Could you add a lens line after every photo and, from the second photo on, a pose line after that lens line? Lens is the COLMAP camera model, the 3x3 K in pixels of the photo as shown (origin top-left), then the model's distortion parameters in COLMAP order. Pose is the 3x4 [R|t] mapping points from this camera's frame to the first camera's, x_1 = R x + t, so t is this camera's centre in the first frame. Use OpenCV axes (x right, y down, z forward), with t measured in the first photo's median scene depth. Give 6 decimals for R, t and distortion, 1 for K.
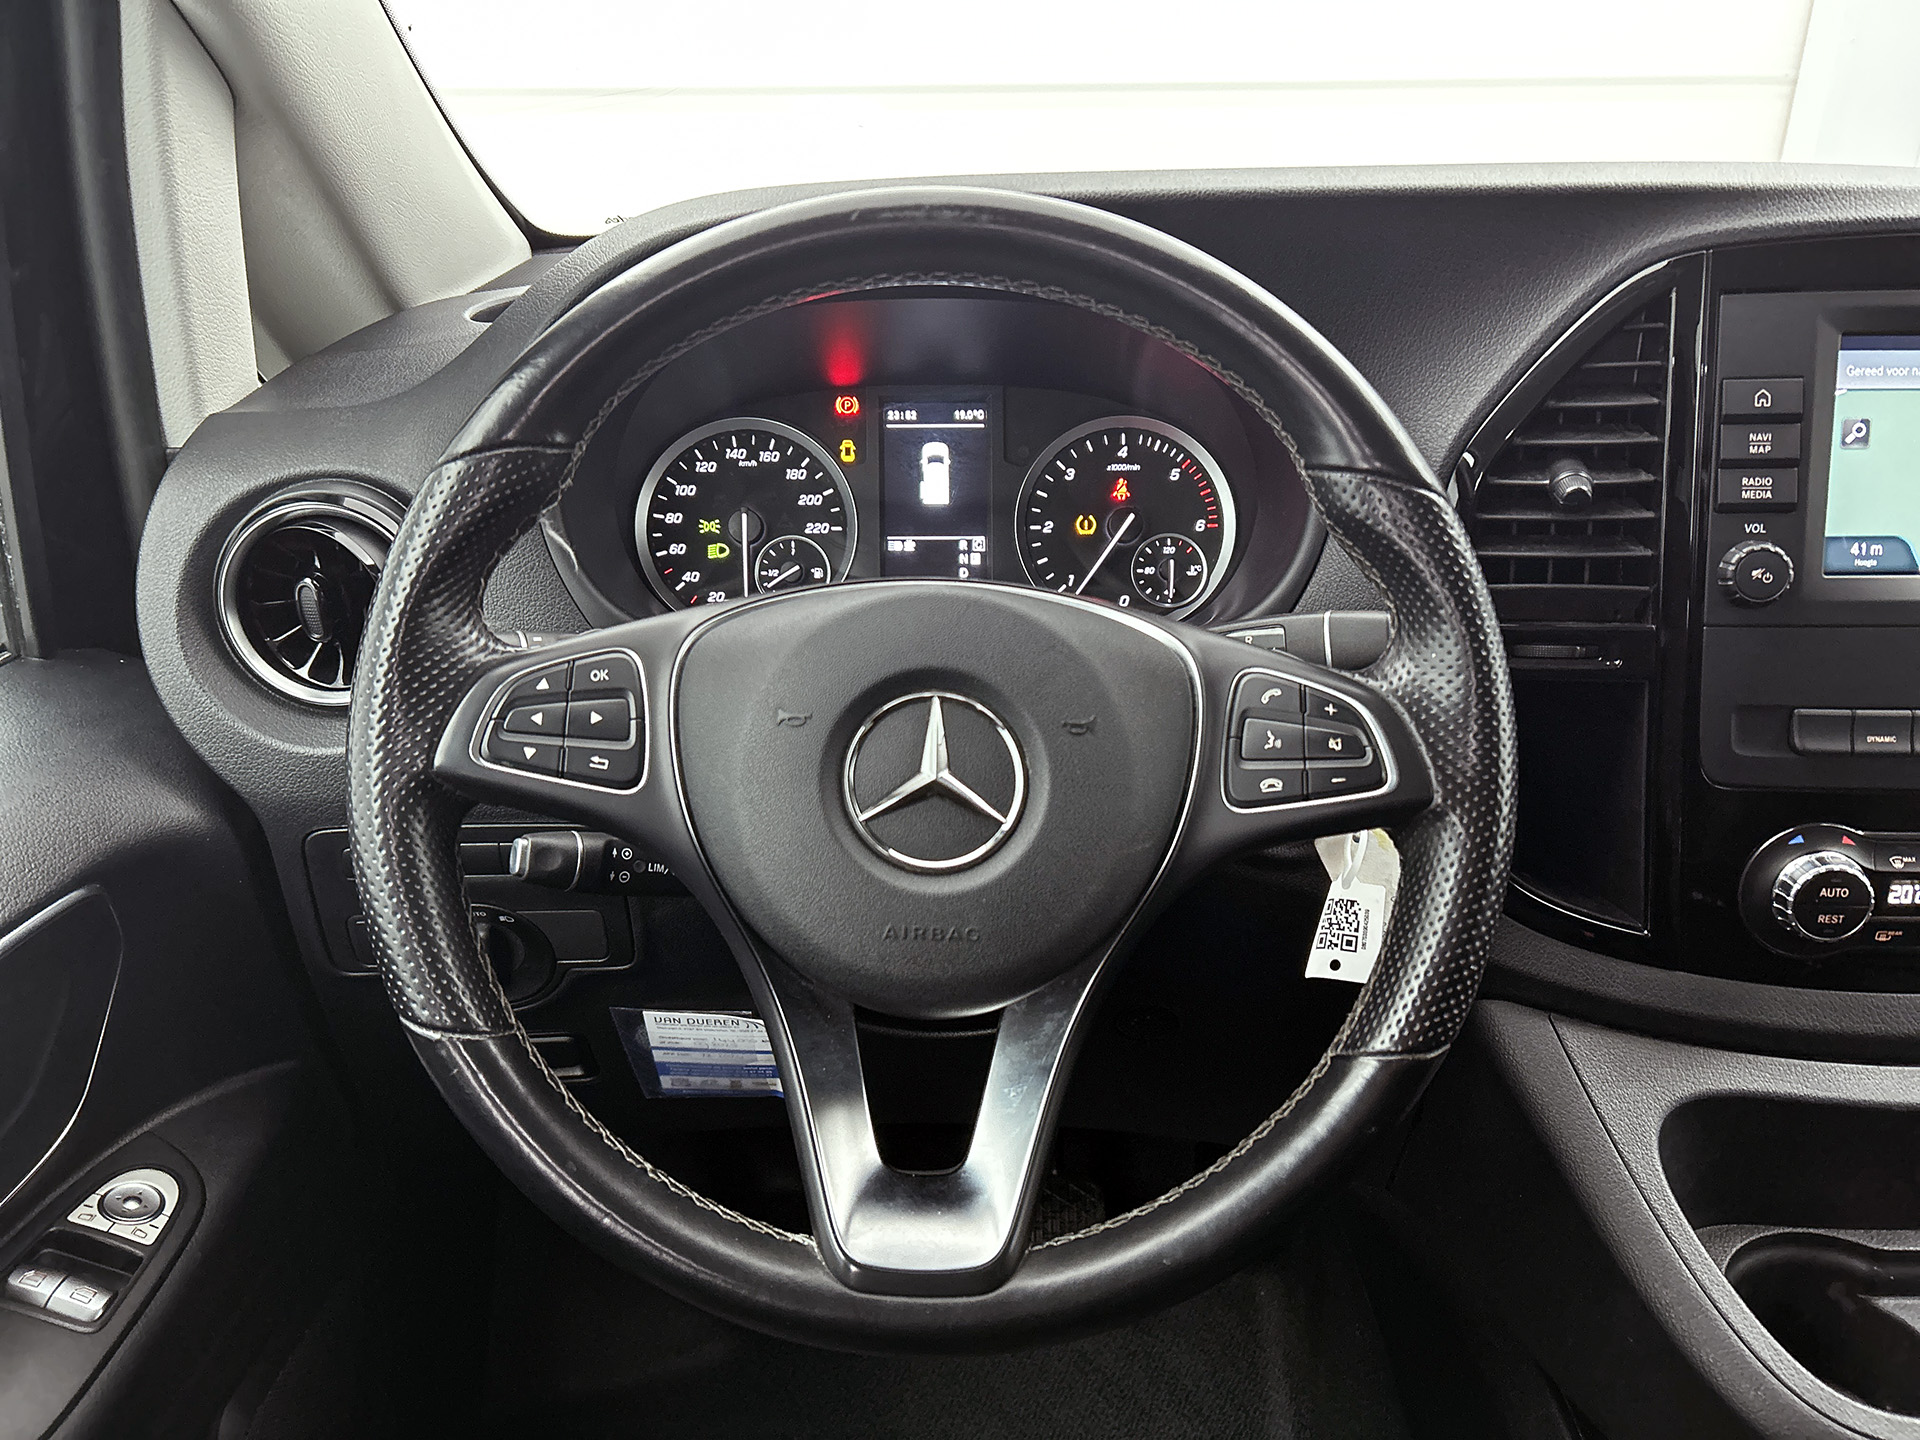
lens RADIAL K [[1447.7, 0, 969.1], [0, 1447.7, 712.8], [0, 0, 1]] dist [0.082066, -0.090177]
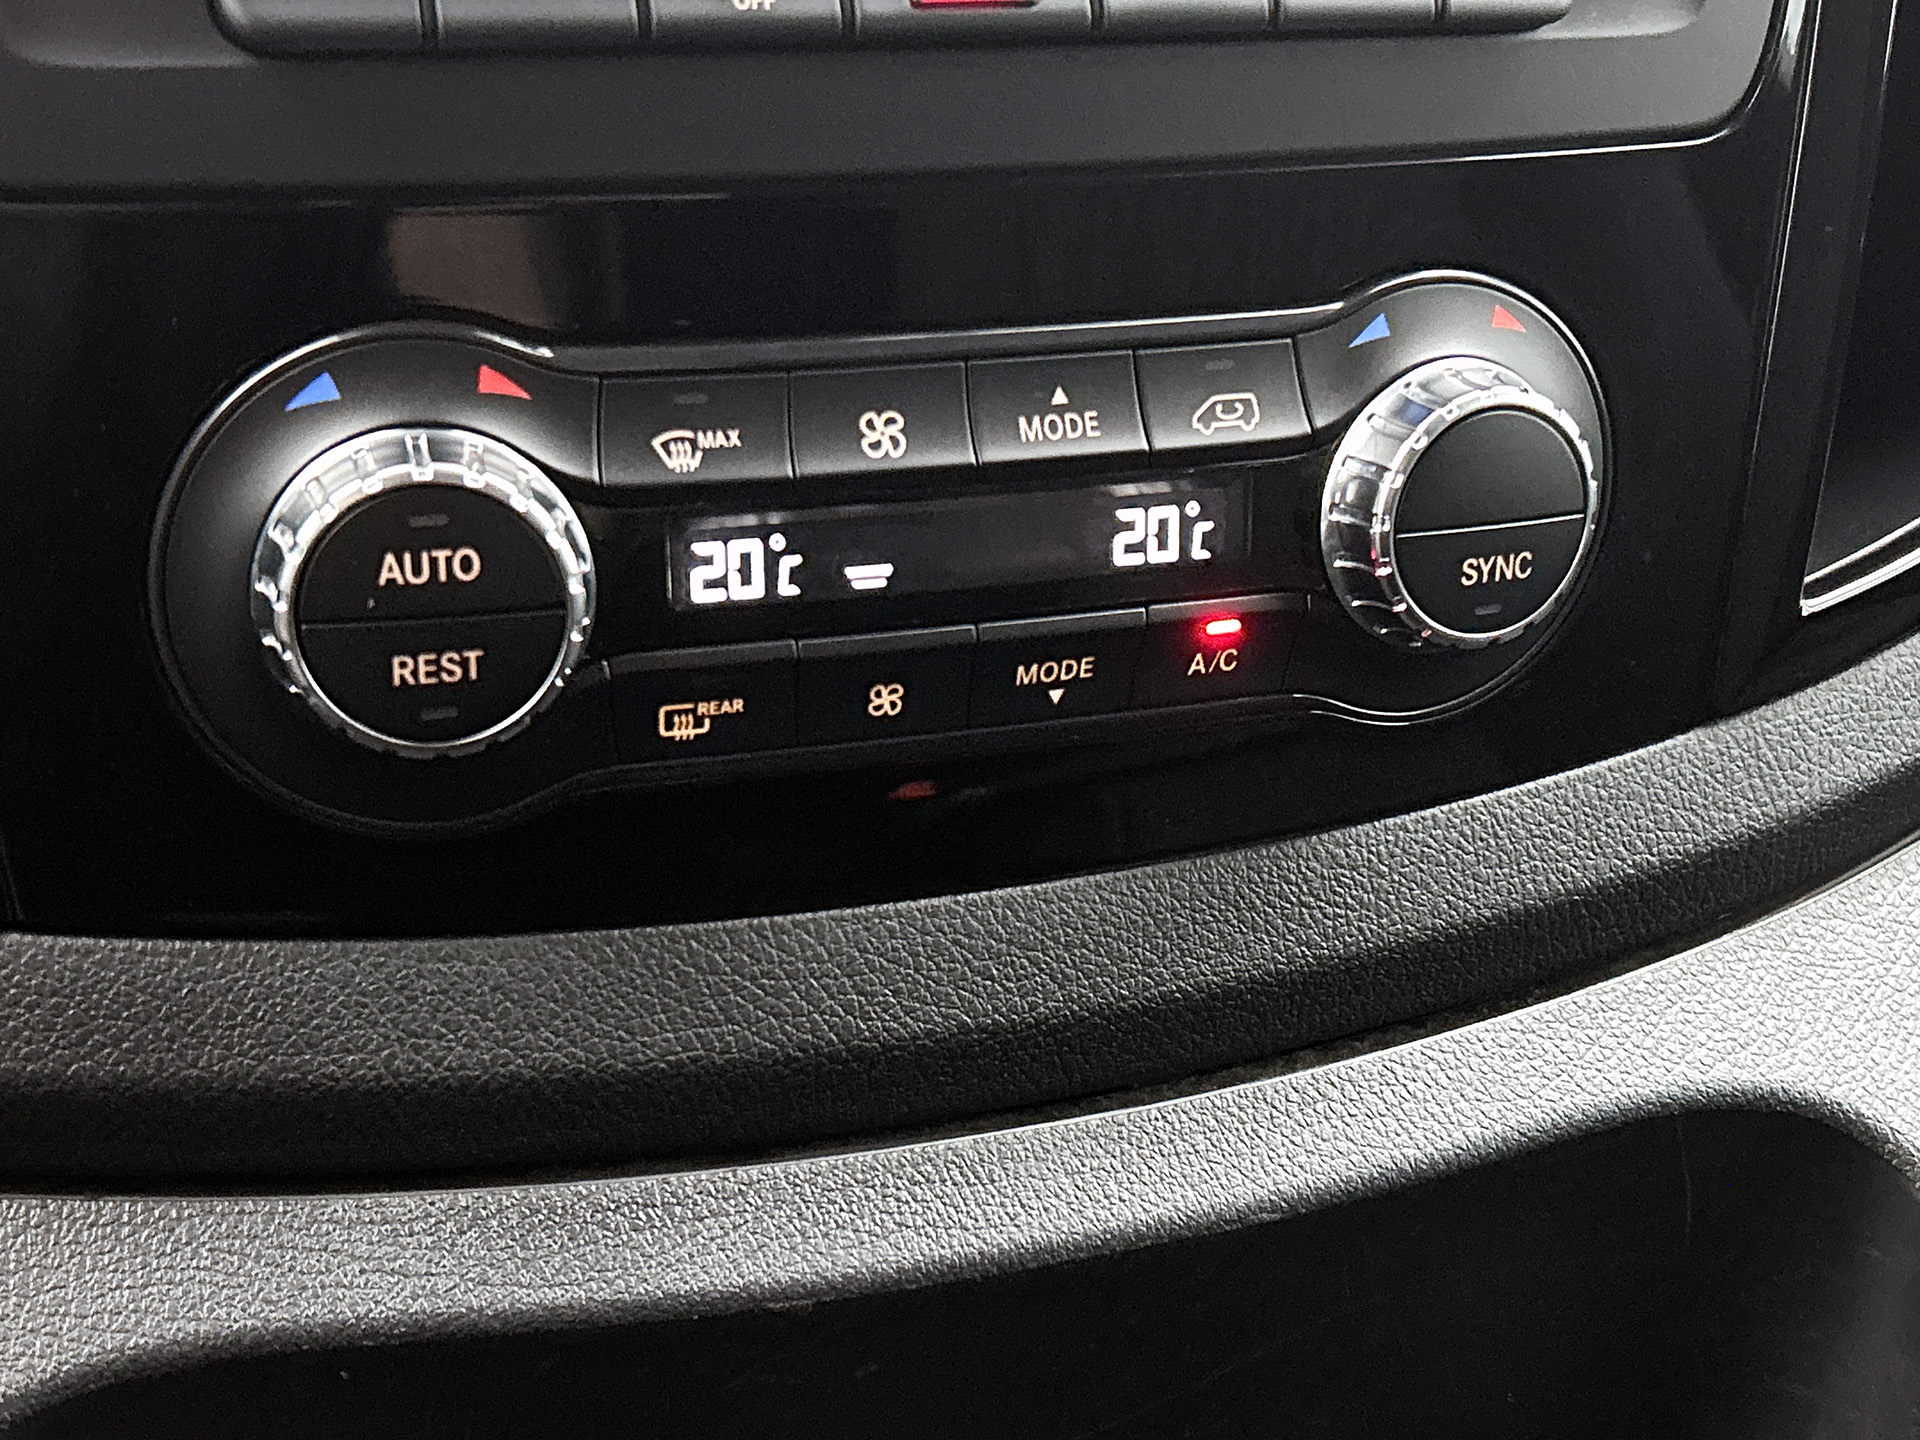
lens RADIAL K [[2729.9, 0, 957.1], [0, 2729.9, 730.3], [0, 0, 1]] dist [0.106859, 0.000000]
pose [[0.946354, -0.092771, 0.309528, 0.425774], [0.078891, 0.995247, 0.057091, 0.106993], [-0.313353, -0.029609, 0.949175, 0.401759]]
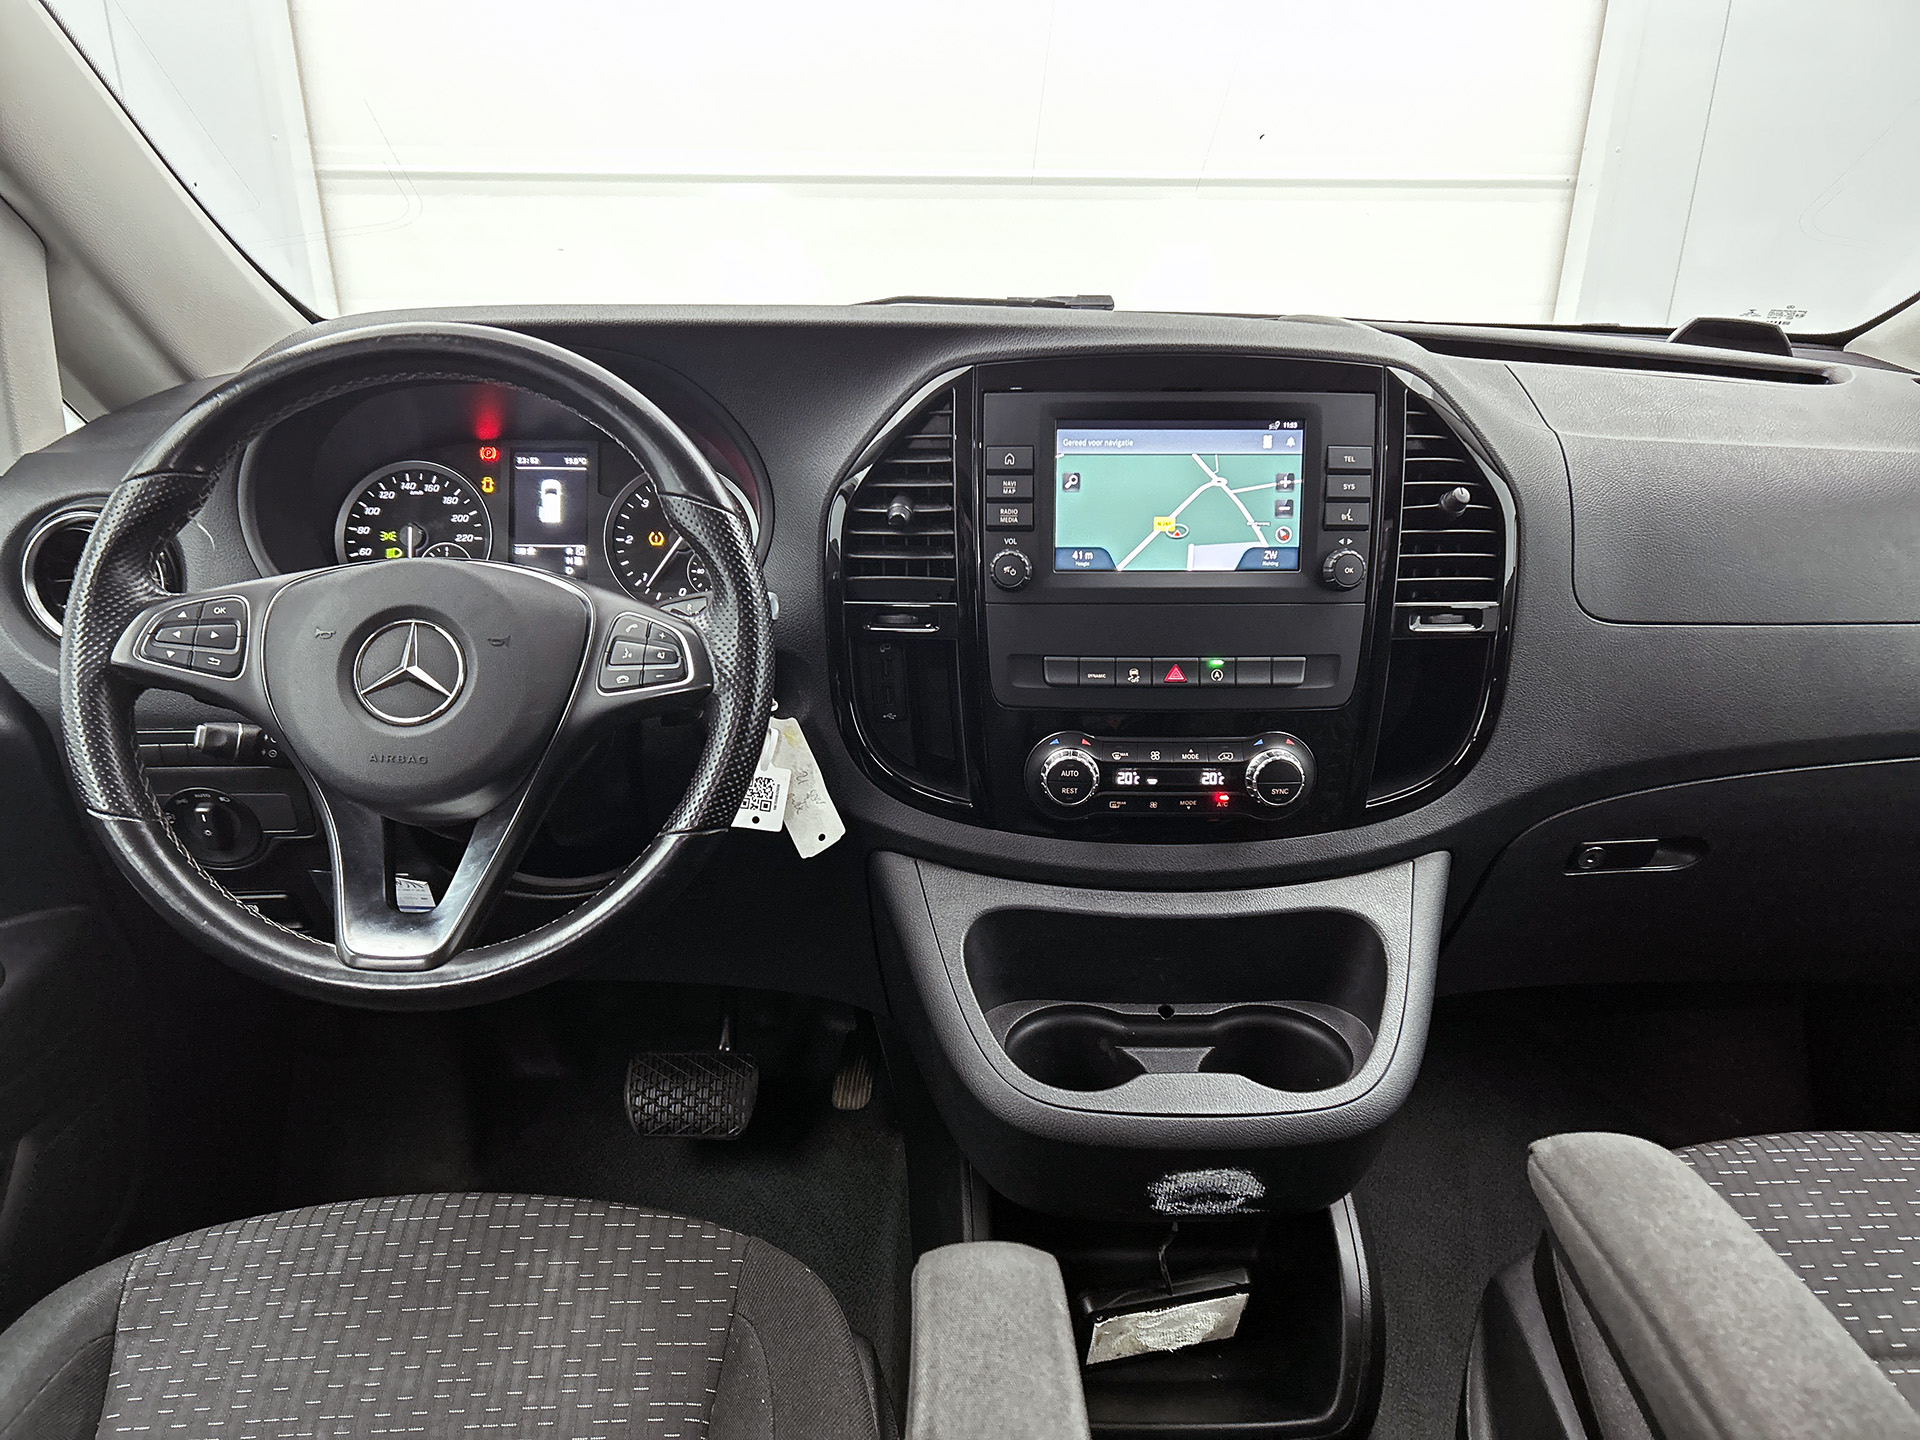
lens RADIAL K [[1447.7, 0, 970.3], [0, 1447.7, 725.2], [0, 0, 1]] dist [0.082066, -0.090177]
pose [[0.999866, 0.008964, 0.013726, 0.376112], [-0.008564, 0.999544, -0.028945, 0.094843], [-0.013979, 0.028824, 0.999487, -0.442972]]
